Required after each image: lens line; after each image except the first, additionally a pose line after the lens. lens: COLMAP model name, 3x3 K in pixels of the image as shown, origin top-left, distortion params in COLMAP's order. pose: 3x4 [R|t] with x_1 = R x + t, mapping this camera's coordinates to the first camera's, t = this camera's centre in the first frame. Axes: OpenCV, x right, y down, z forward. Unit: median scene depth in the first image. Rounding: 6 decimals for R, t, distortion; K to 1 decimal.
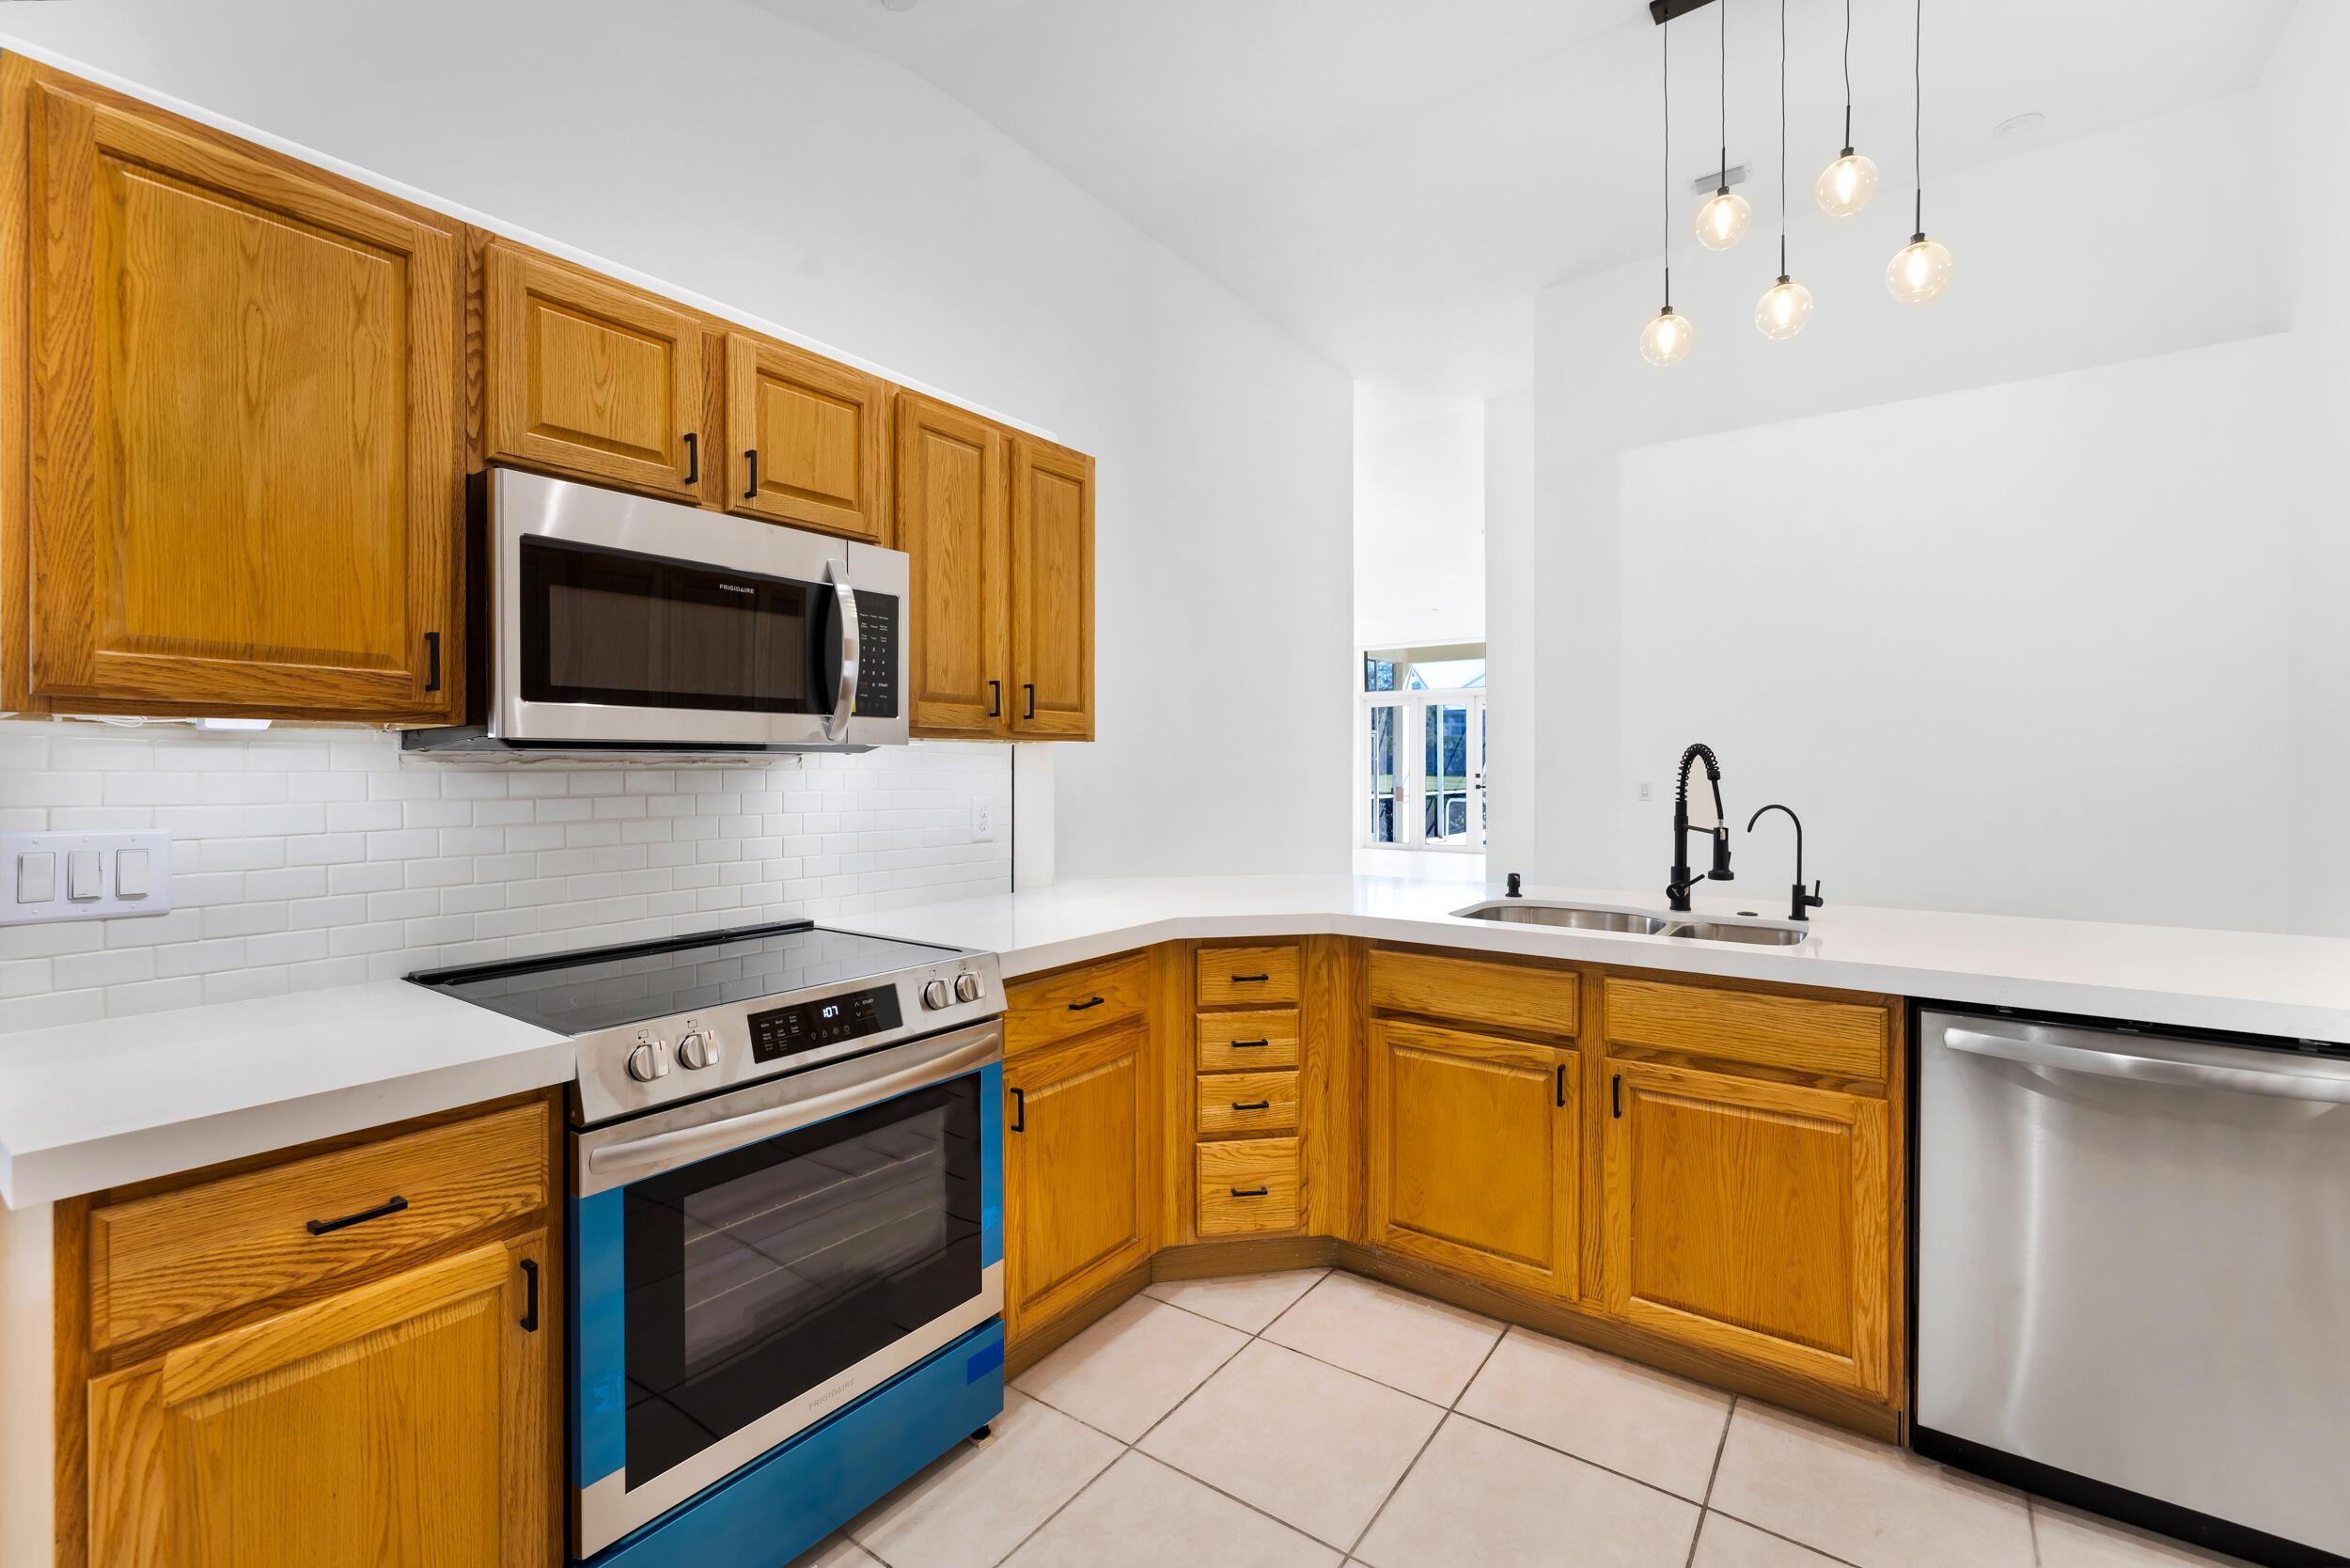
lens RADIAL K [[999.2, 0, 1166.3], [0, 999.2, 773.1], [0, 0, 1]] dist [-0.001258, 0.000103]
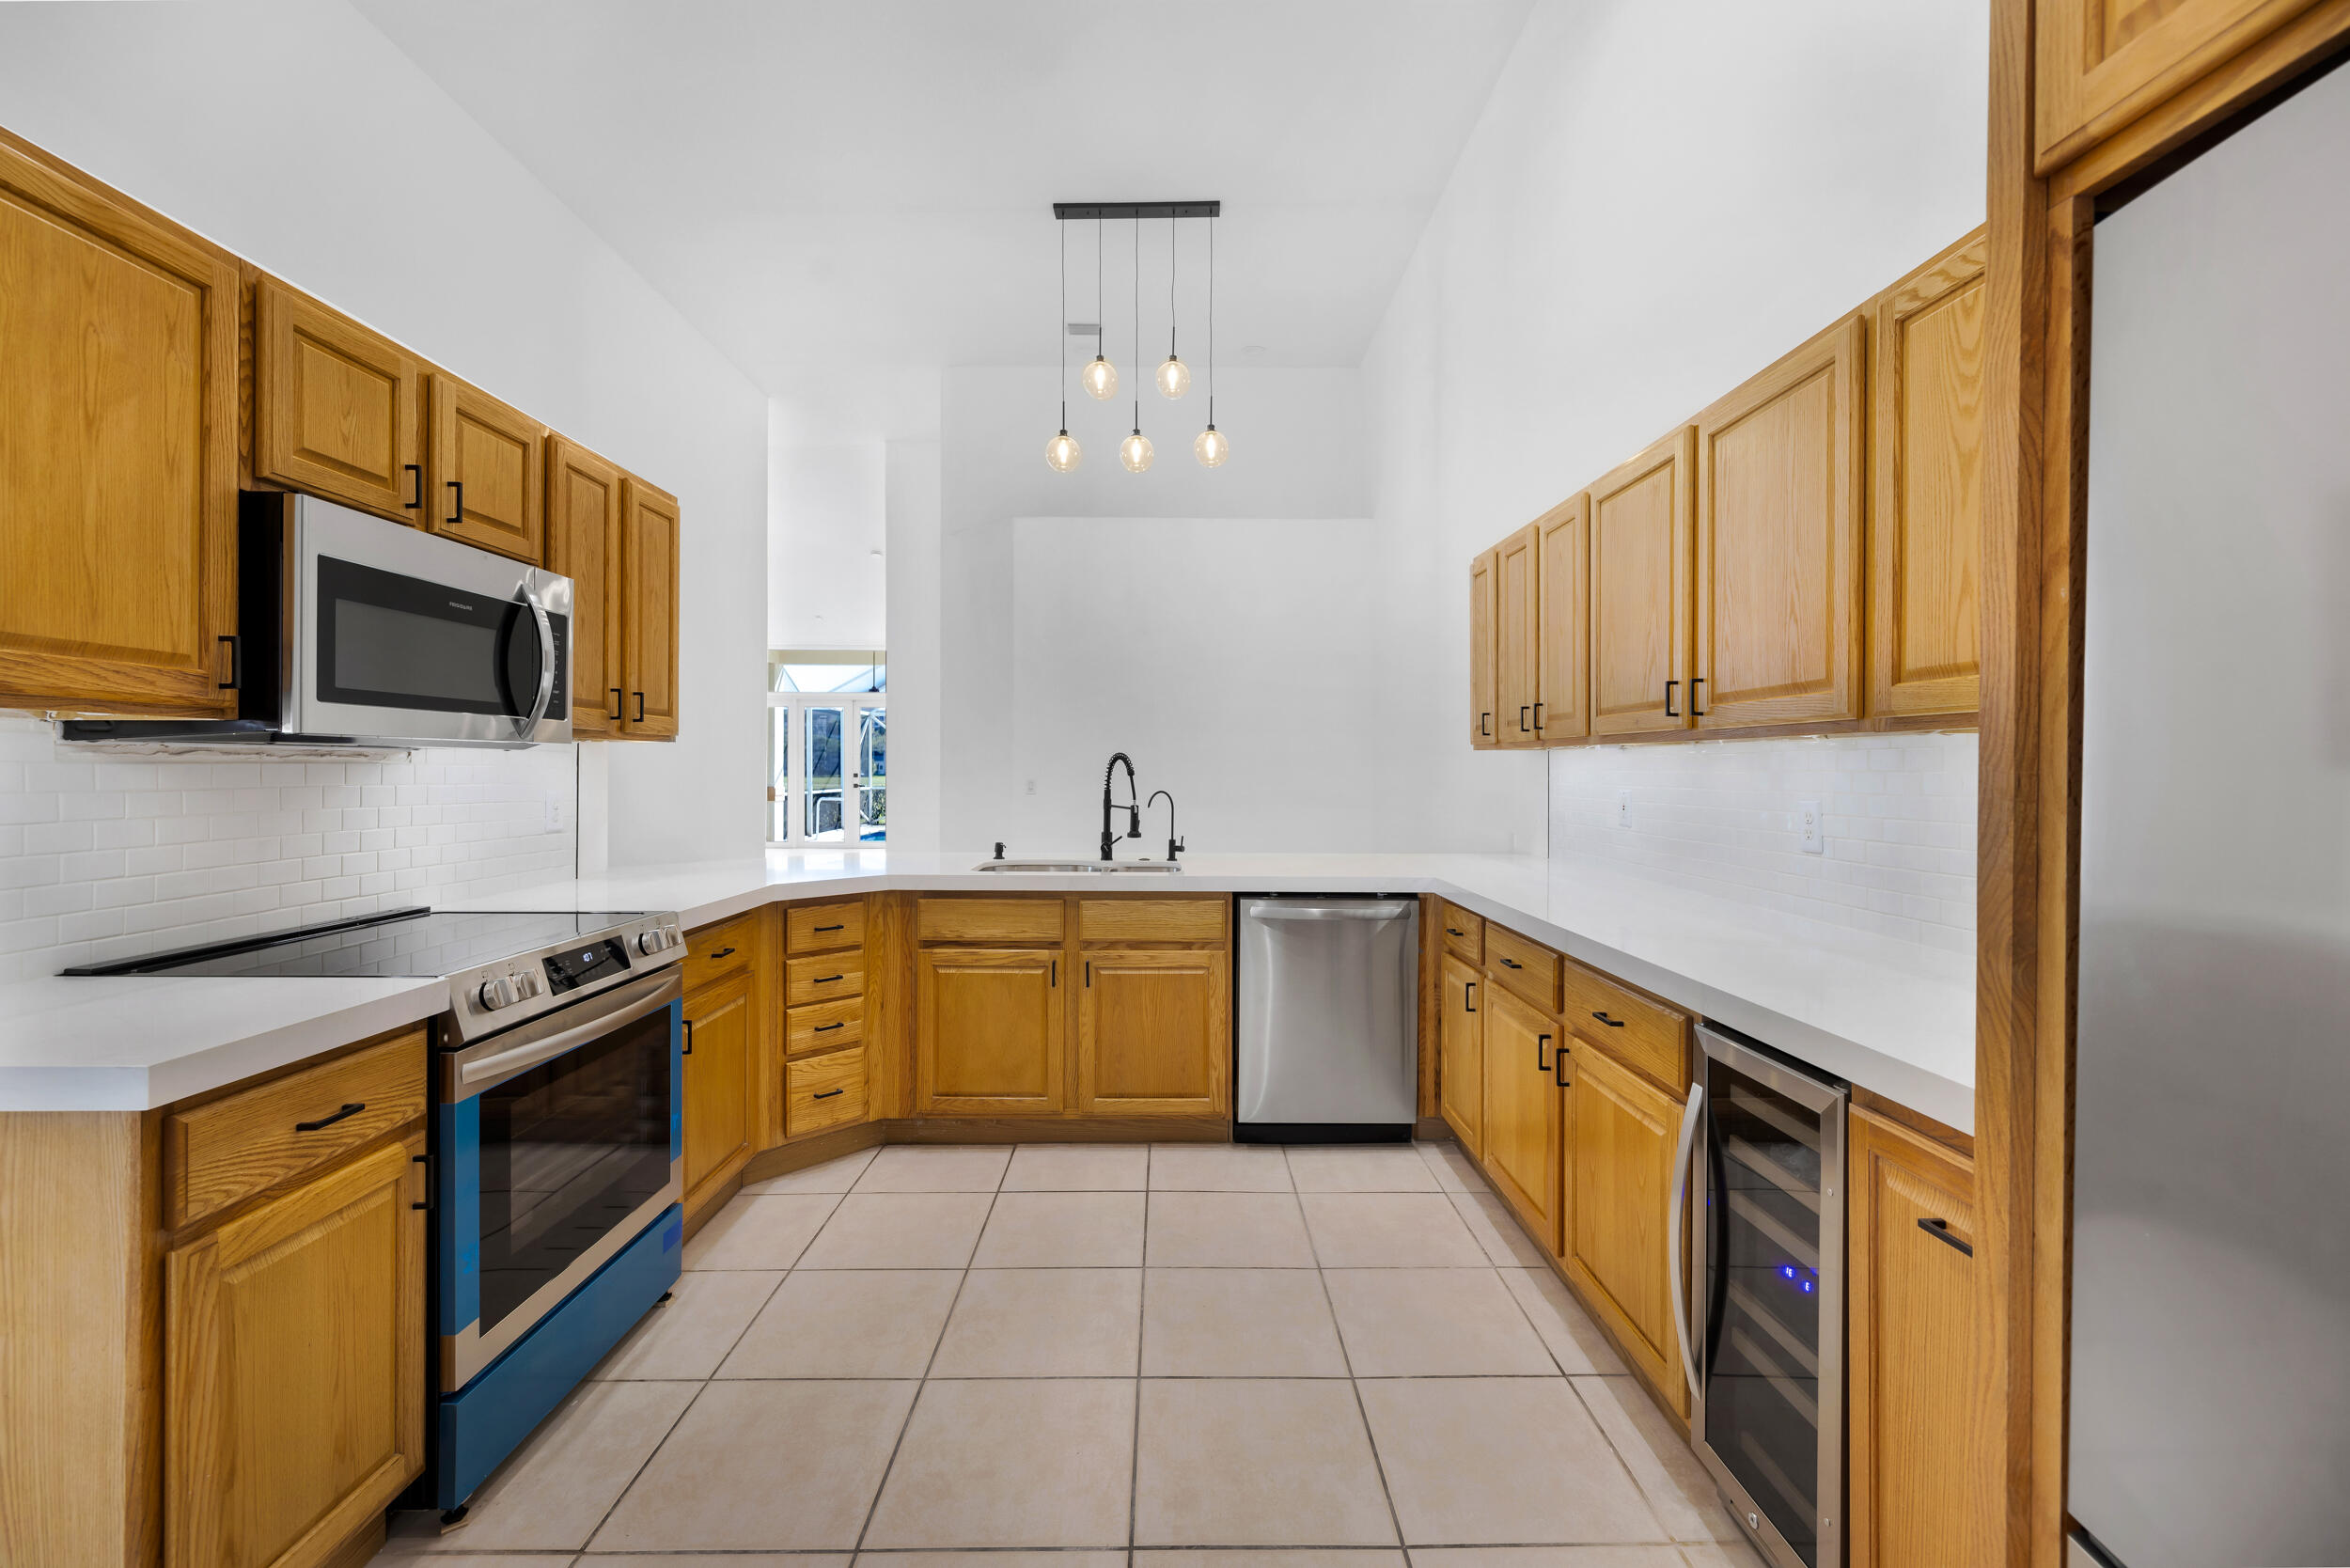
lens RADIAL K [[999.2, 0, 1166.3], [0, 999.2, 773.1], [0, 0, 1]] dist [-0.001258, 0.000103]
pose [[0.801524, 0.002976, 0.597955, -0.425682], [-0.002312, 0.999996, -0.001877, 0.007058], [-0.597958, 0.000122, 0.801527, -0.371767]]
